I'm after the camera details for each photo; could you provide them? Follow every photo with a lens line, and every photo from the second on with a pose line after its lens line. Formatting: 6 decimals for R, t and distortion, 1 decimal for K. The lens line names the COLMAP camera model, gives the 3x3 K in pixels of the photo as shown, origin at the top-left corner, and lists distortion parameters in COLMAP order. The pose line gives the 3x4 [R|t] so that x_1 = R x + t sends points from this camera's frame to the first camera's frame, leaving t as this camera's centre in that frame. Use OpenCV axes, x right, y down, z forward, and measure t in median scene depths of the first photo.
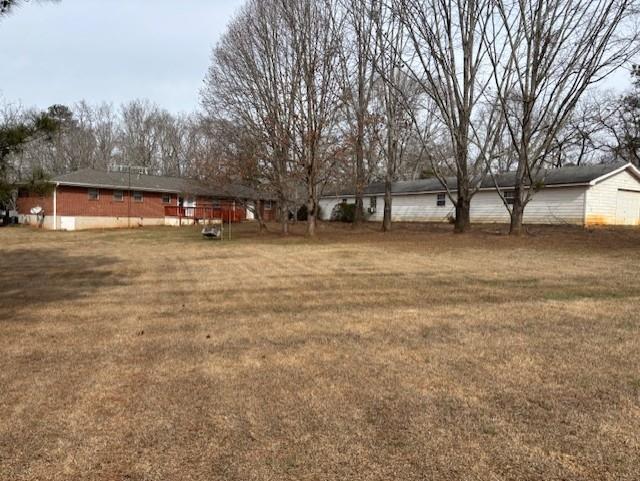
lens RADIAL K [[472.8, 0, 340.0], [0, 472.8, 241.3], [0, 0, 1]] dist [0.052774, -0.056268]
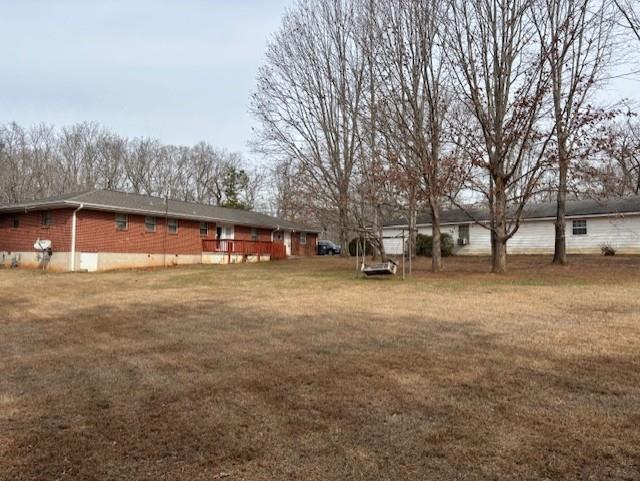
lens RADIAL K [[472.8, 0, 340.0], [0, 472.8, 241.3], [0, 0, 1]] dist [0.052774, -0.056268]
pose [[0.985809, -0.007046, 0.167726, -0.296552], [0.021027, 0.996433, -0.081725, -0.003361], [-0.166552, 0.084092, 0.982440, 0.229192]]
